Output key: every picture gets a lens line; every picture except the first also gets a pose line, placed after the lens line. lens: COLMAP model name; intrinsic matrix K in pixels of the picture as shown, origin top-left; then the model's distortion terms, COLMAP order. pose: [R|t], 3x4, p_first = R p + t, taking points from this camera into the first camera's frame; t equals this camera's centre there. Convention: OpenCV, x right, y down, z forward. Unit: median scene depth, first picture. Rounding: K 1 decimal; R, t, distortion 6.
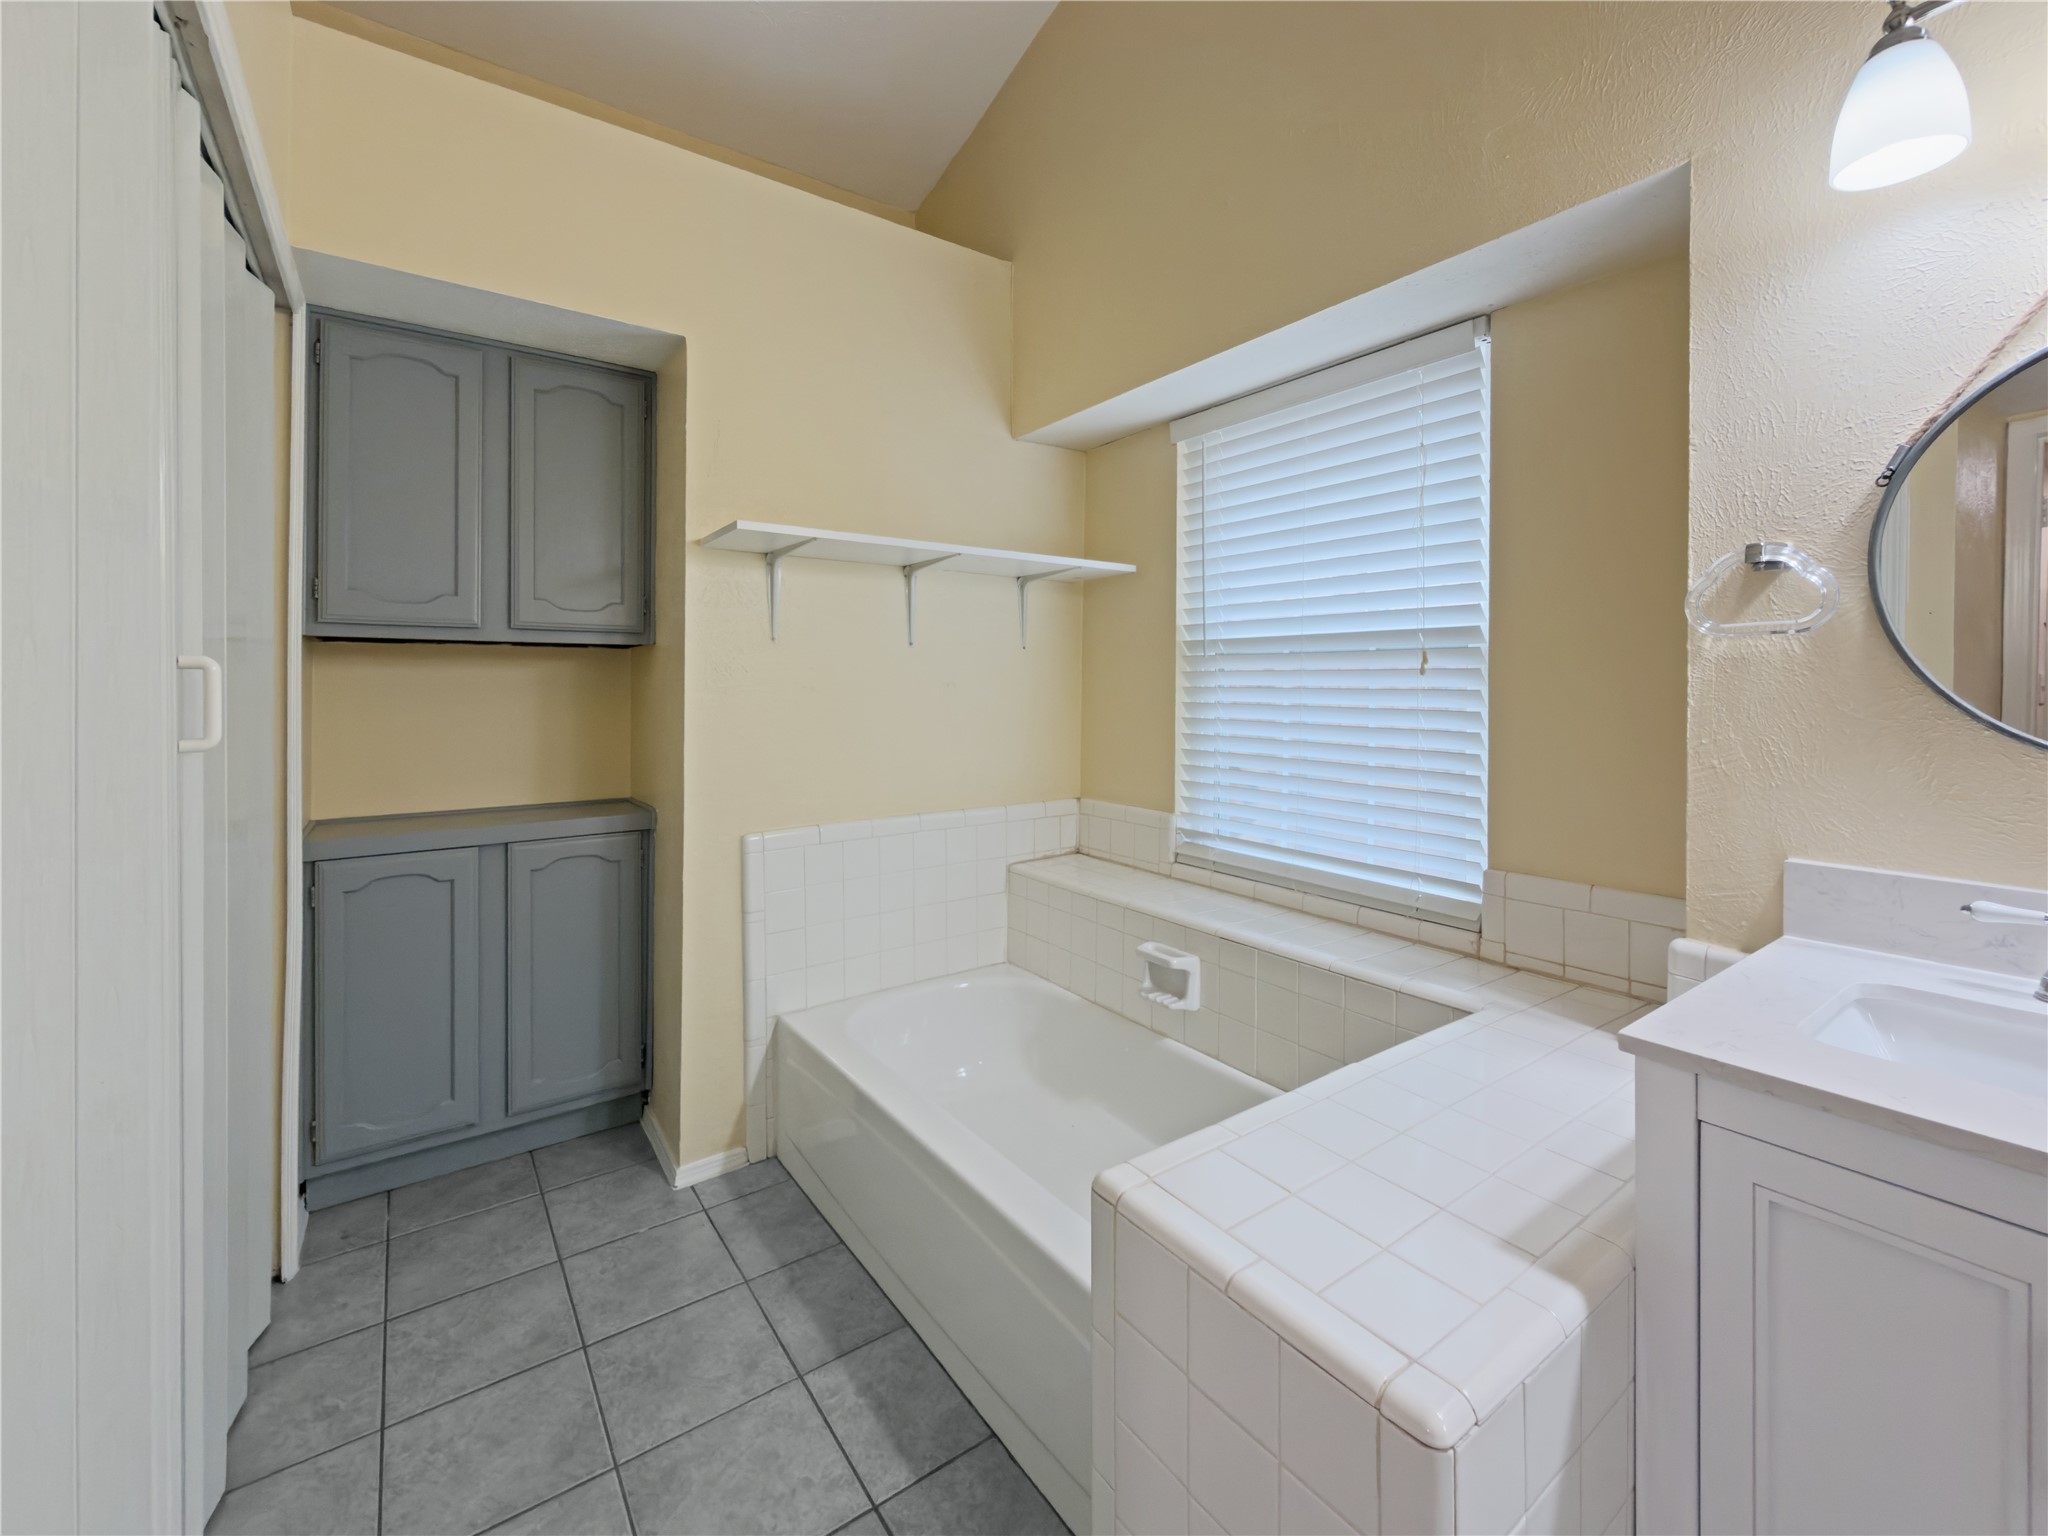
lens RADIAL K [[860.2, 0, 1043.9], [0, 860.2, 686.6], [0, 0, 1]] dist [0.000781, -0.000137]
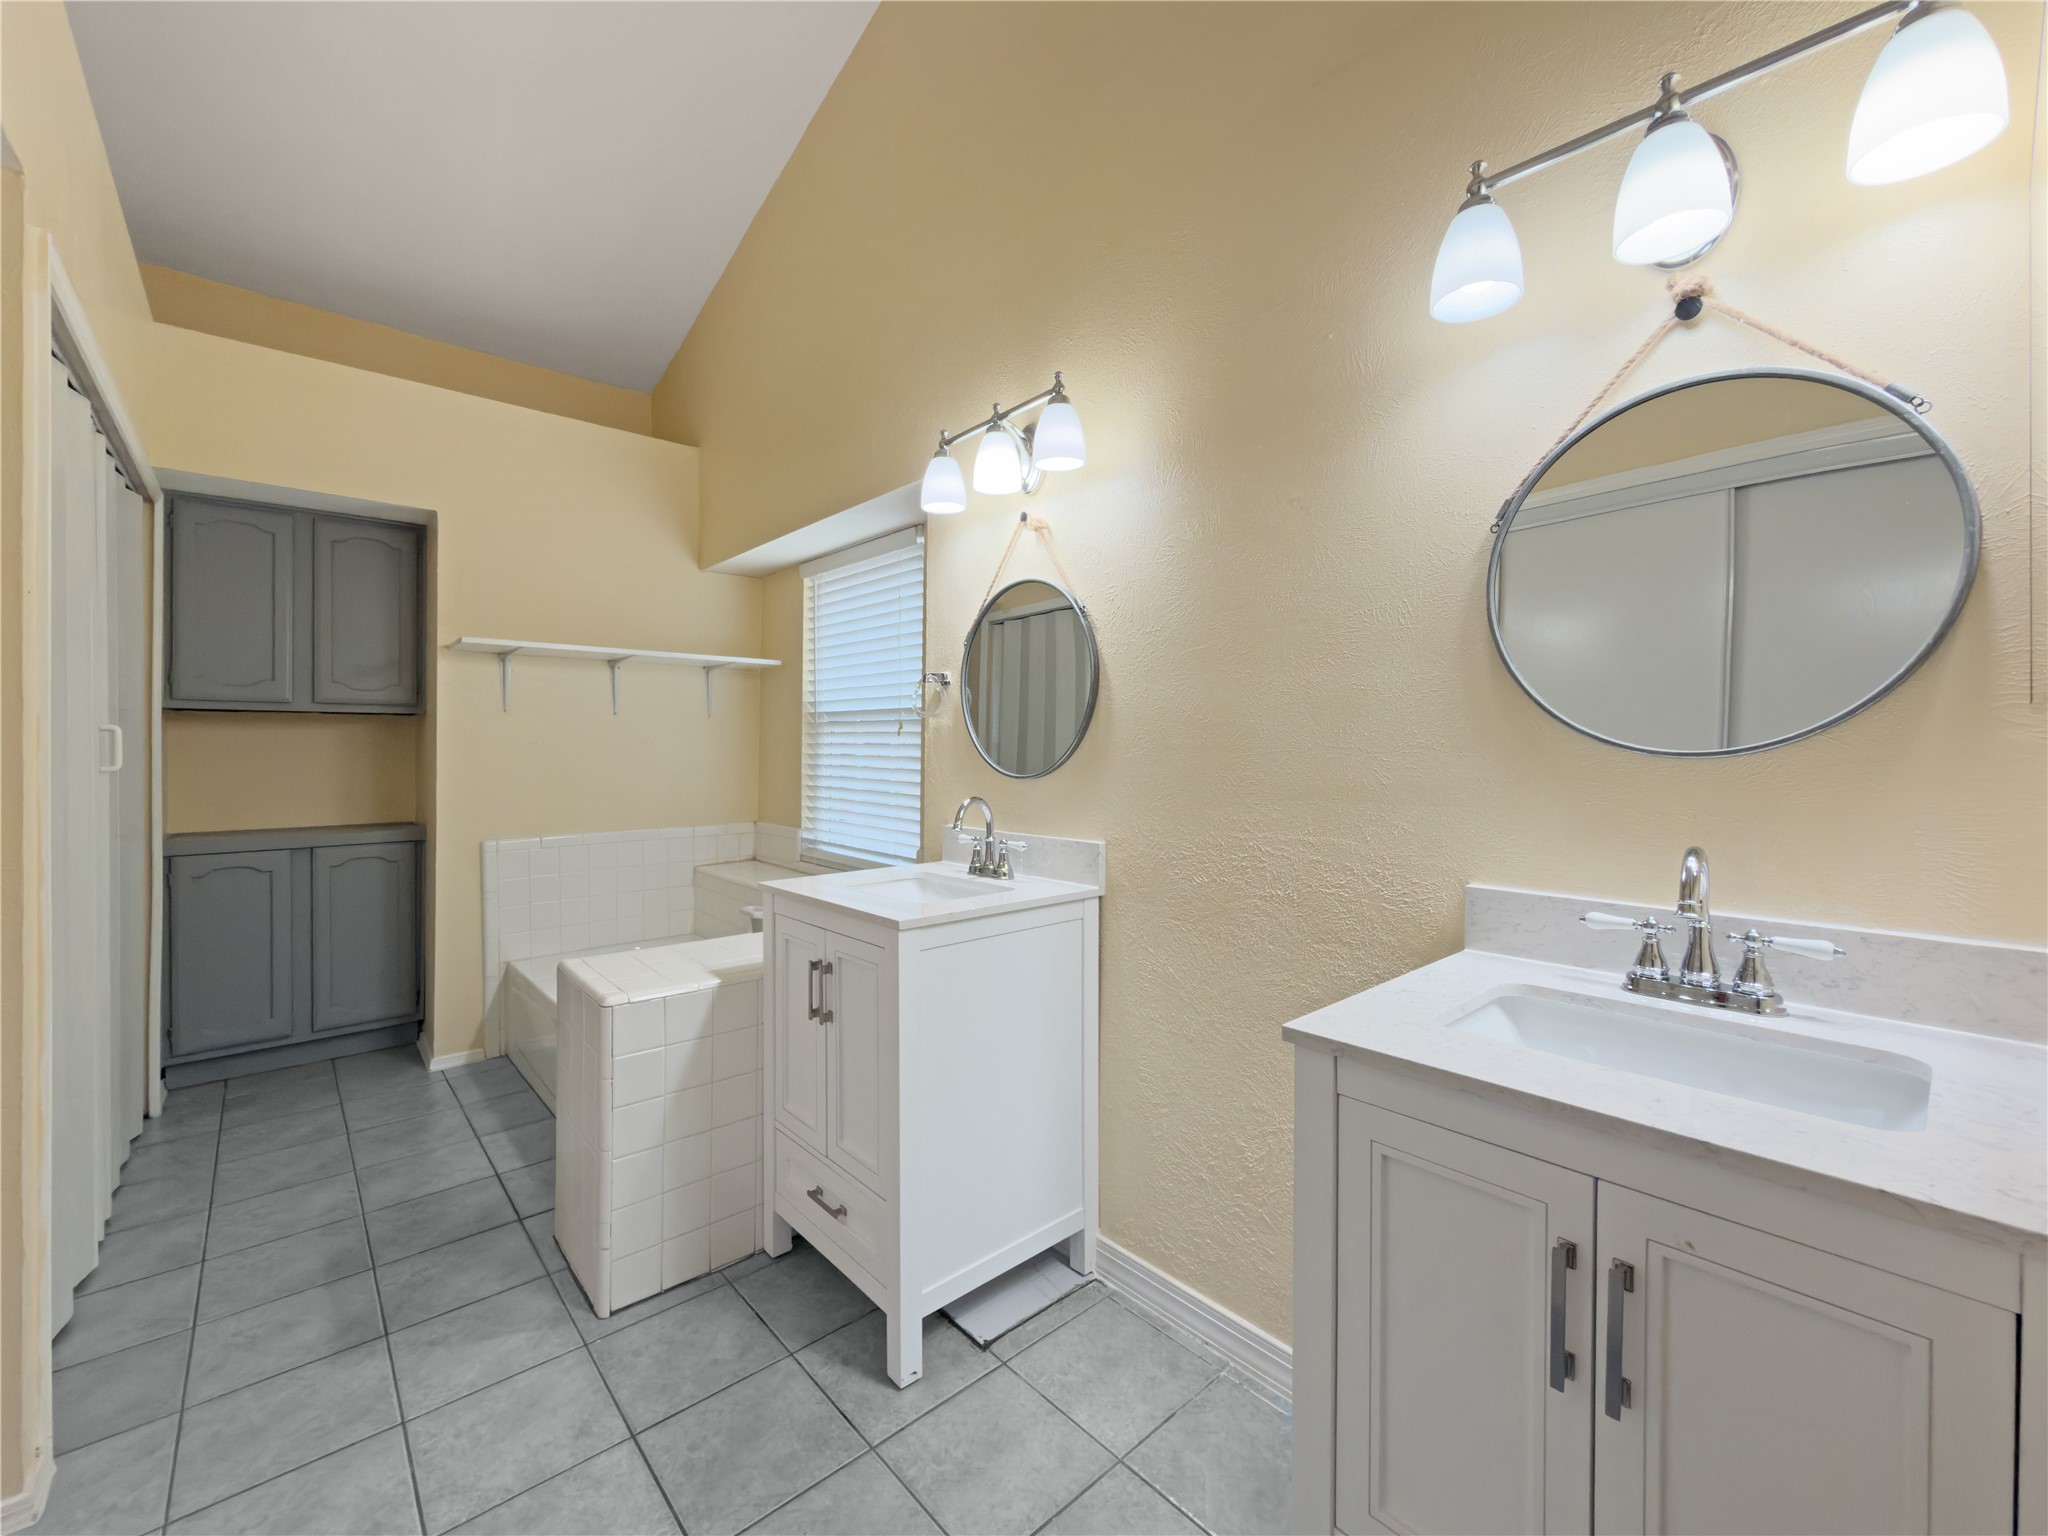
lens RADIAL K [[834.8, 0, 1026.4], [0, 834.8, 749.9], [0, 0, 1]] dist [-0.001251, -0.000409]
pose [[0.995209, 0.000775, 0.097768, 0.525531], [-0.001179, 0.999991, 0.004068, 0.007318], [-0.097764, -0.004164, 0.995201, -0.627314]]
